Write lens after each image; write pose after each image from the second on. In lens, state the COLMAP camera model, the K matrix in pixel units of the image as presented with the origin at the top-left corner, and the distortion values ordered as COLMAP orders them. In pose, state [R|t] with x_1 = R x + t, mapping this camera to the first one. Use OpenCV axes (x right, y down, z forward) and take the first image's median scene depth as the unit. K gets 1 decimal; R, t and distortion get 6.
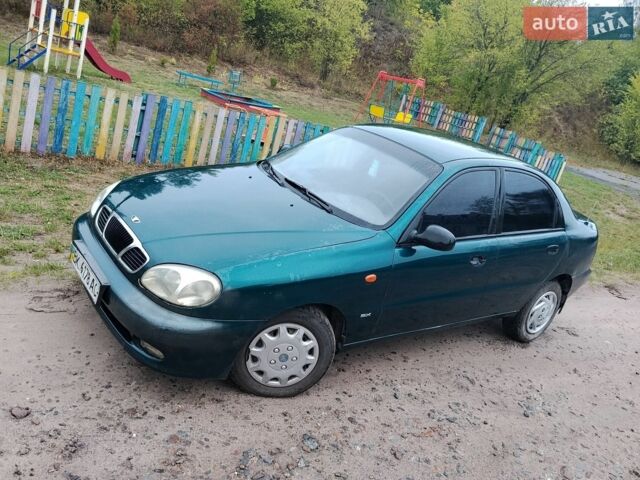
lens RADIAL K [[534.3, 0, 320.0], [0, 534.3, 240.0], [0, 0, 1]] dist [0.089369, -0.179526]
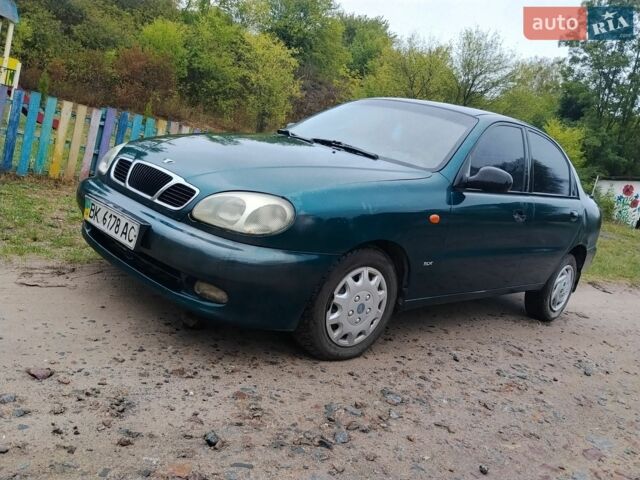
lens RADIAL K [[534.3, 0, 320.0], [0, 534.3, 240.0], [0, 0, 1]] dist [0.089369, -0.179526]
pose [[0.990766, -0.041250, 0.129152, -0.170847], [0.055565, 0.992458, -0.109273, 0.160921], [-0.123671, 0.115440, 0.985586, 0.112094]]
